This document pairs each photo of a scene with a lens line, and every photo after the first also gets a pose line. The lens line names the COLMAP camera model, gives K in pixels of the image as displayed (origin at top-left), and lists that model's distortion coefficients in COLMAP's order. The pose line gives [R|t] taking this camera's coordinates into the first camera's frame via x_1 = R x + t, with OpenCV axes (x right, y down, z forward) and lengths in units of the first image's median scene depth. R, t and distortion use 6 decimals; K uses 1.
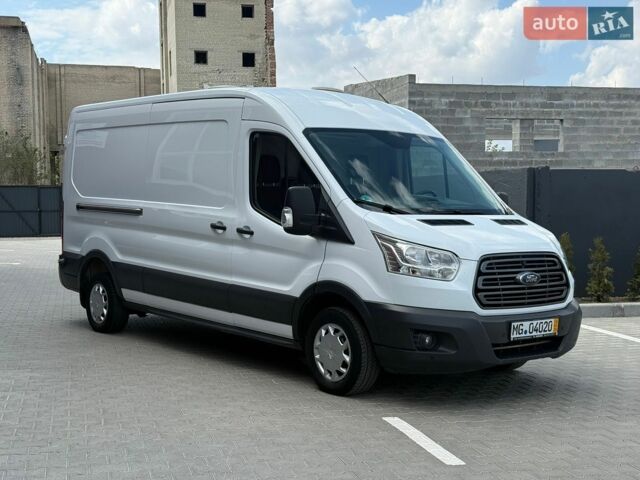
lens RADIAL K [[901.9, 0, 319.1], [0, 901.9, 252.7], [0, 0, 1]] dist [0.166294, -0.125463]
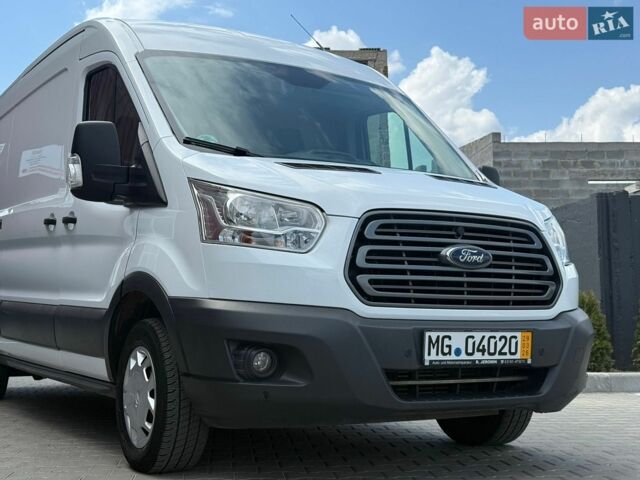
lens RADIAL K [[901.9, 0, 319.1], [0, 901.9, 252.7], [0, 0, 1]] dist [0.166294, -0.125463]
pose [[0.987808, -0.020219, -0.154359, 0.220685], [0.000703, 0.992099, -0.125452, 0.092363], [0.155676, 0.123814, 0.980018, 0.435588]]
